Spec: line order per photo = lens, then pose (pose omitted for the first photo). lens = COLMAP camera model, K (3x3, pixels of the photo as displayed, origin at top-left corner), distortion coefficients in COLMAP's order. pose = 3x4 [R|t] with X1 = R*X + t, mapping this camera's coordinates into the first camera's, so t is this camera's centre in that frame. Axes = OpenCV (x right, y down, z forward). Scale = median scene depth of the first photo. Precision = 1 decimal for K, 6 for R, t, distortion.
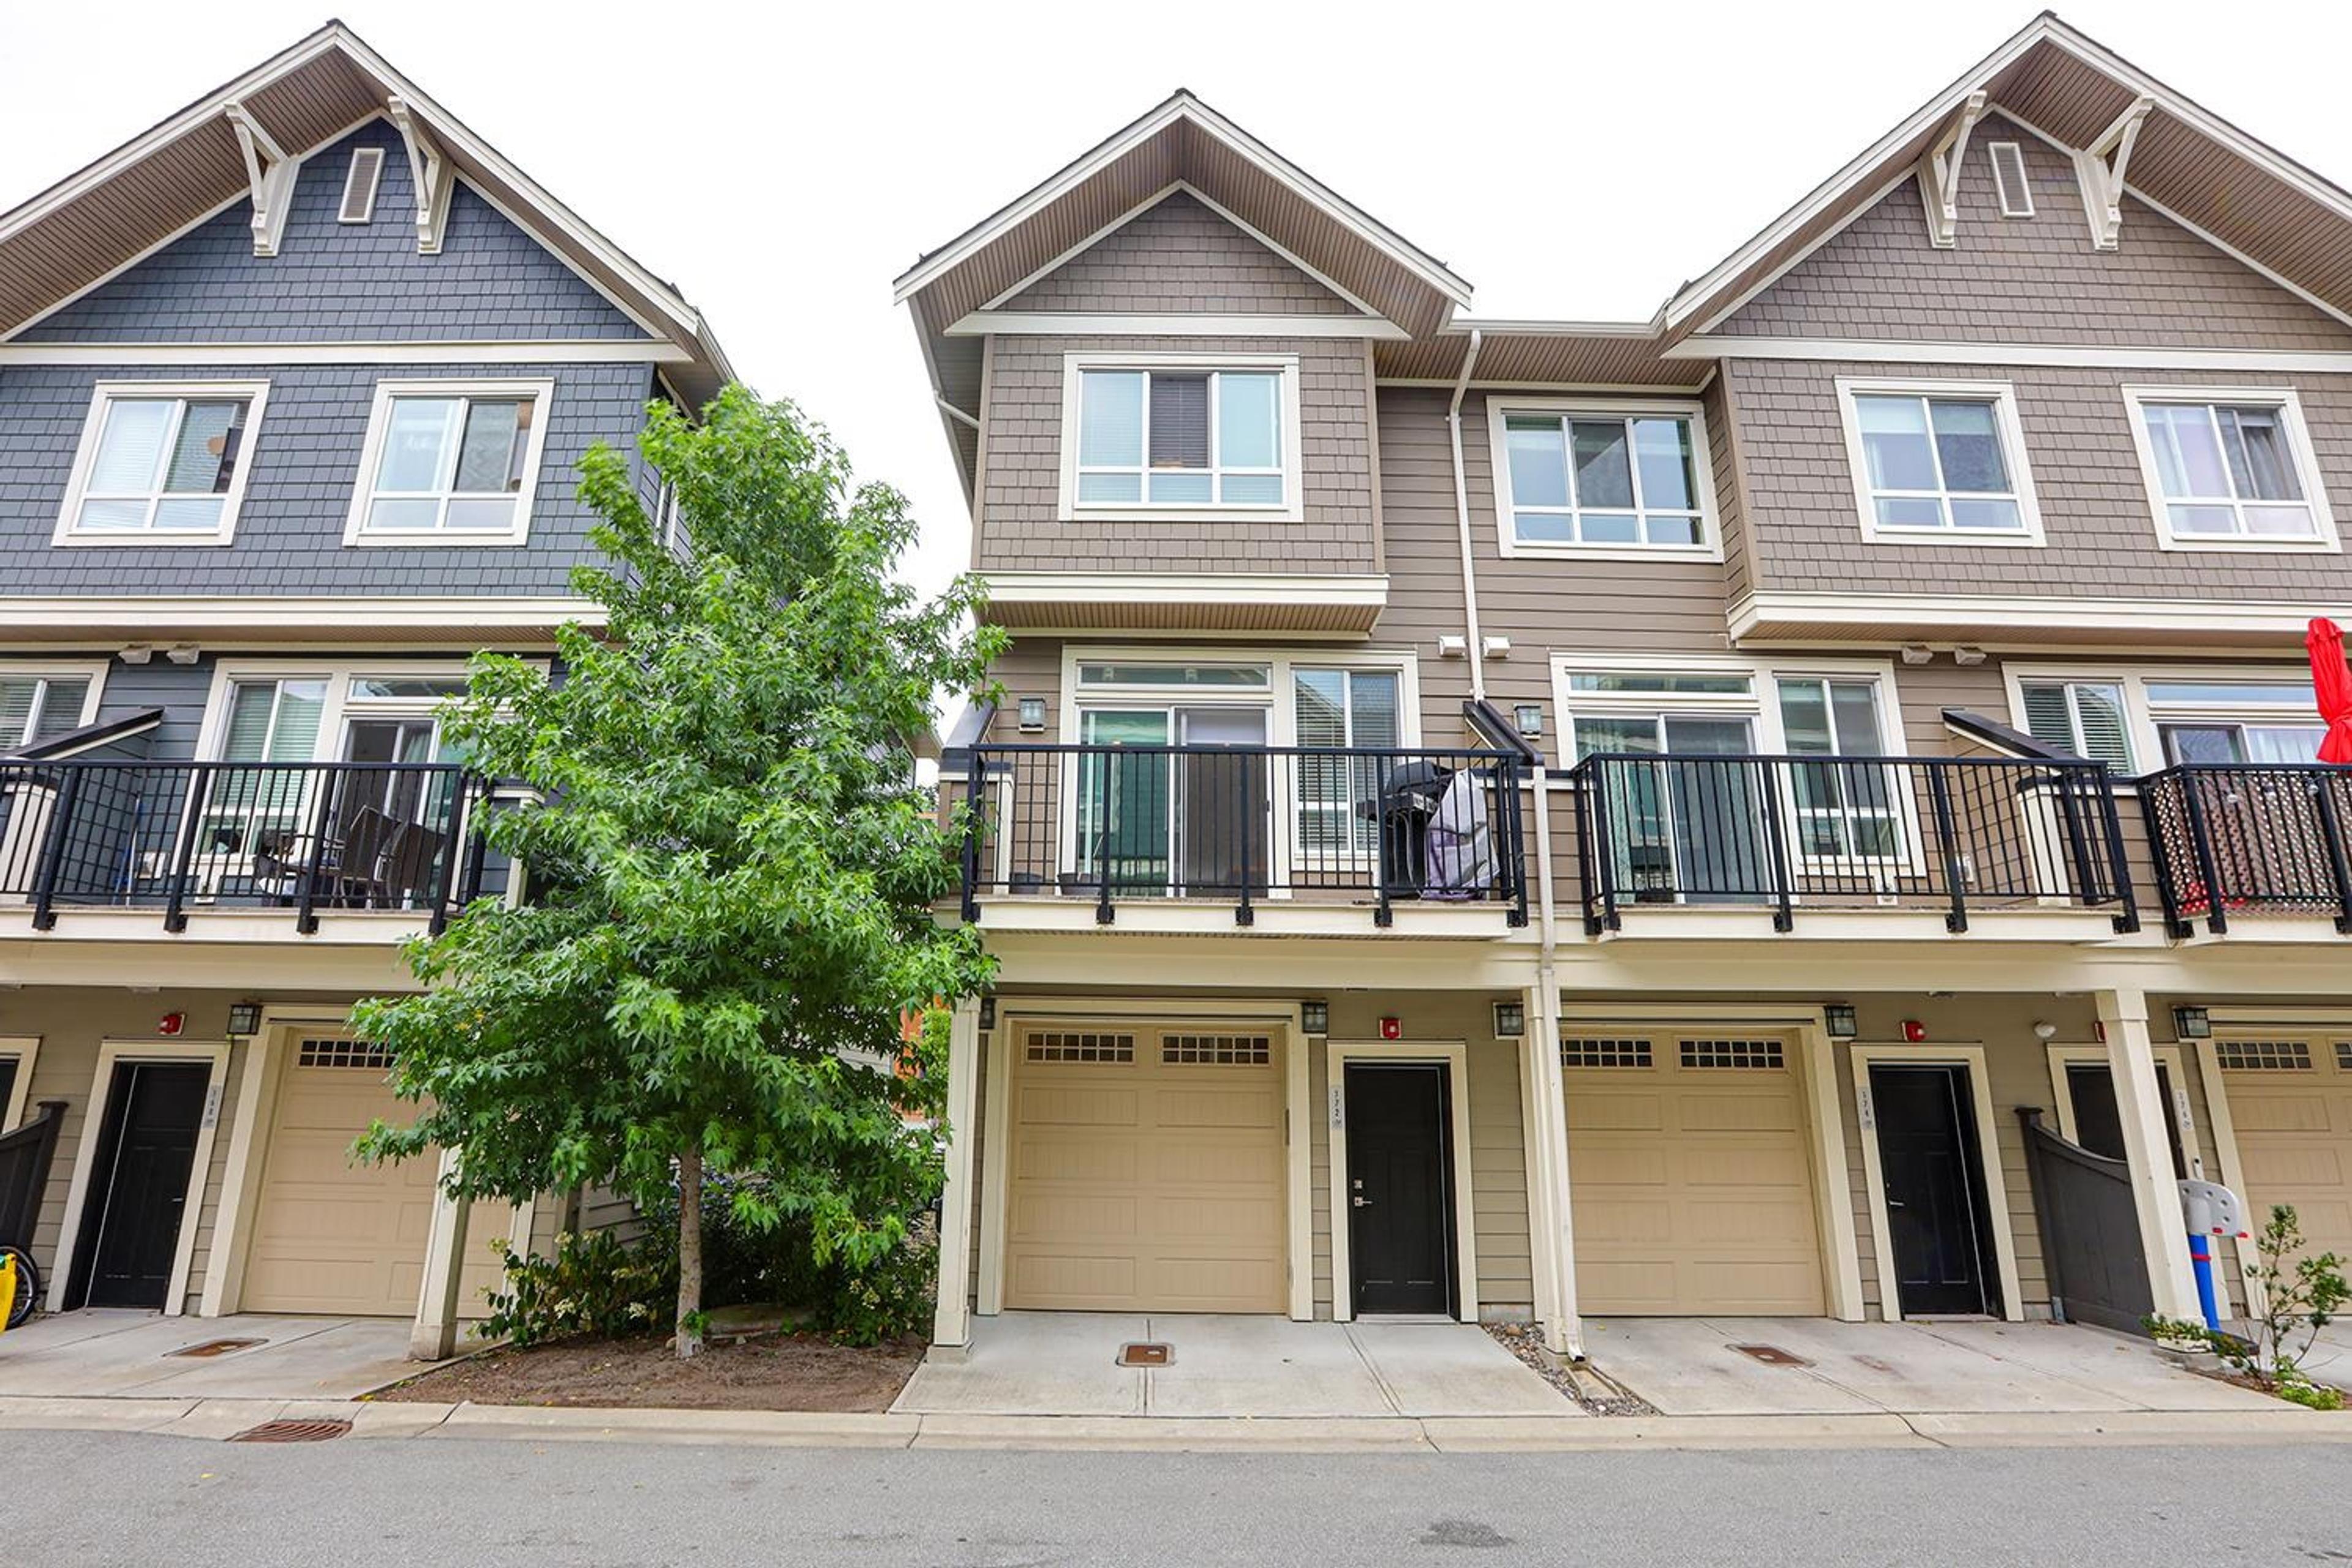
lens RADIAL K [[1107.8, 0, 1176.0], [0, 1107.8, 784.0], [0, 0, 1]] dist [-0.043081, 0.014812]
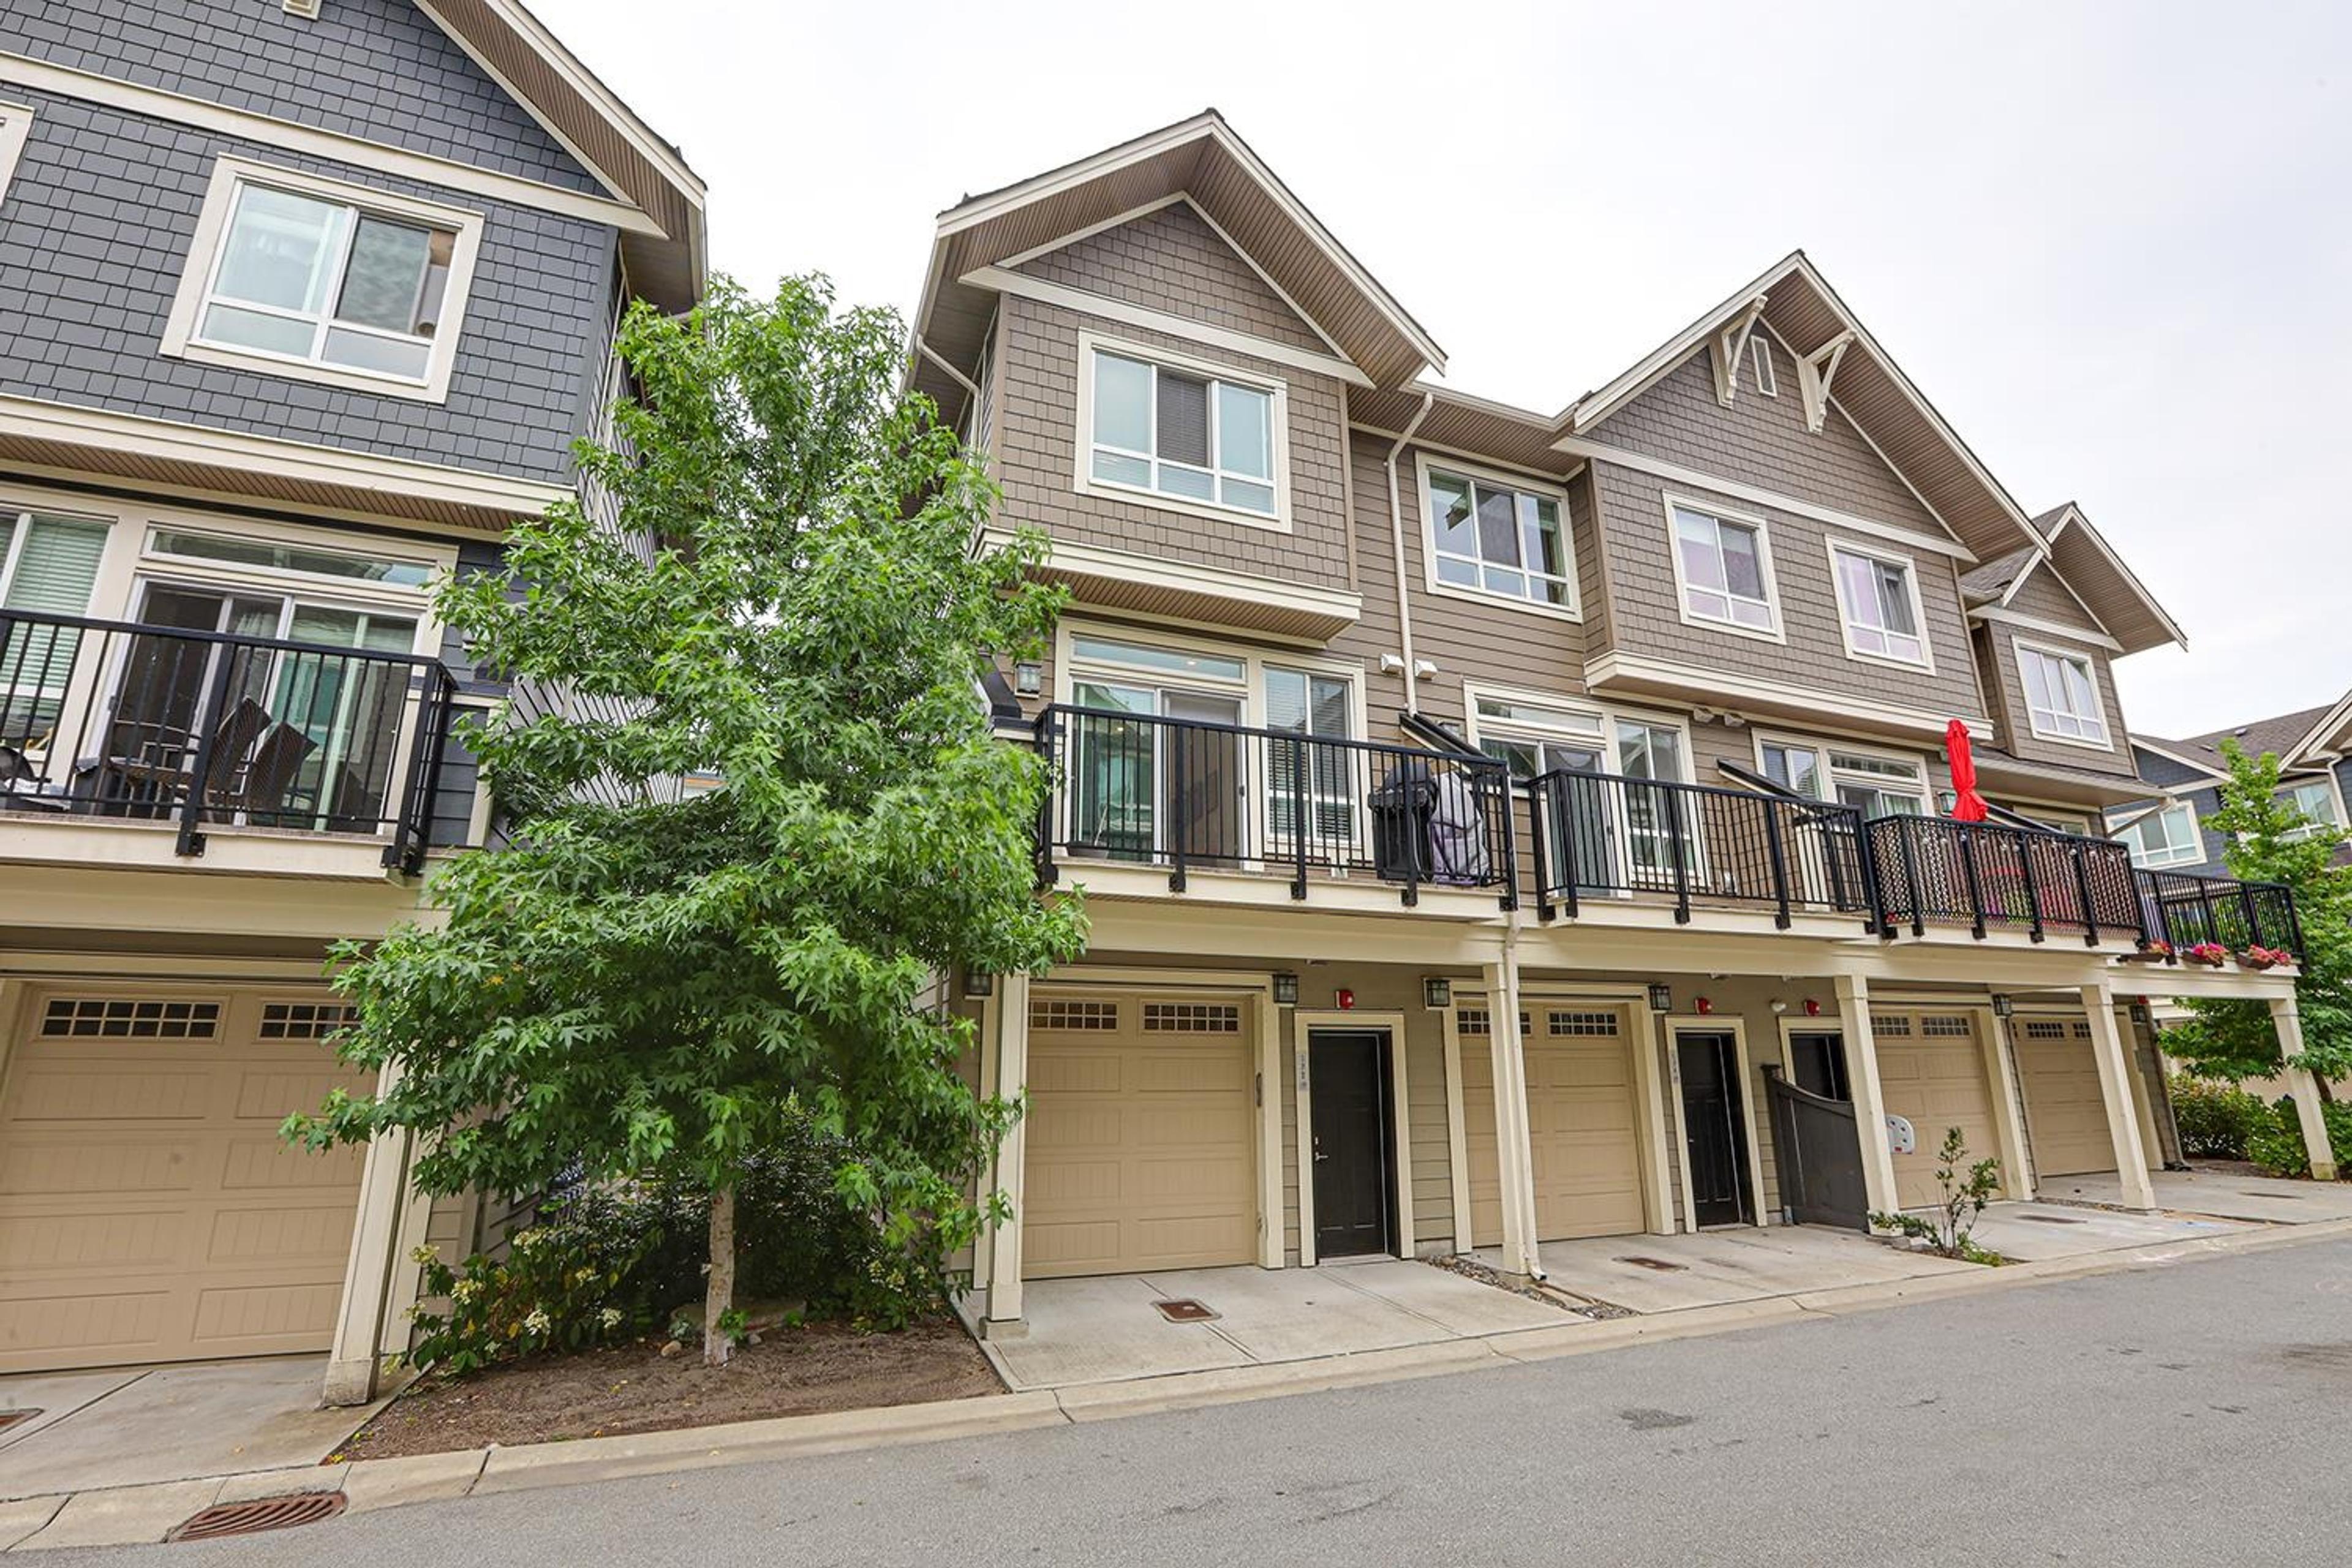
lens RADIAL K [[1046.0, 0, 1175.0], [0, 1046.0, 773.6], [0, 0, 1]] dist [-0.039072, 0.011977]
pose [[0.930967, 0.086856, 0.354622, -0.354572], [-0.084211, 0.996184, -0.022918, 0.033348], [-0.355259, -0.008528, 0.934729, 0.079774]]
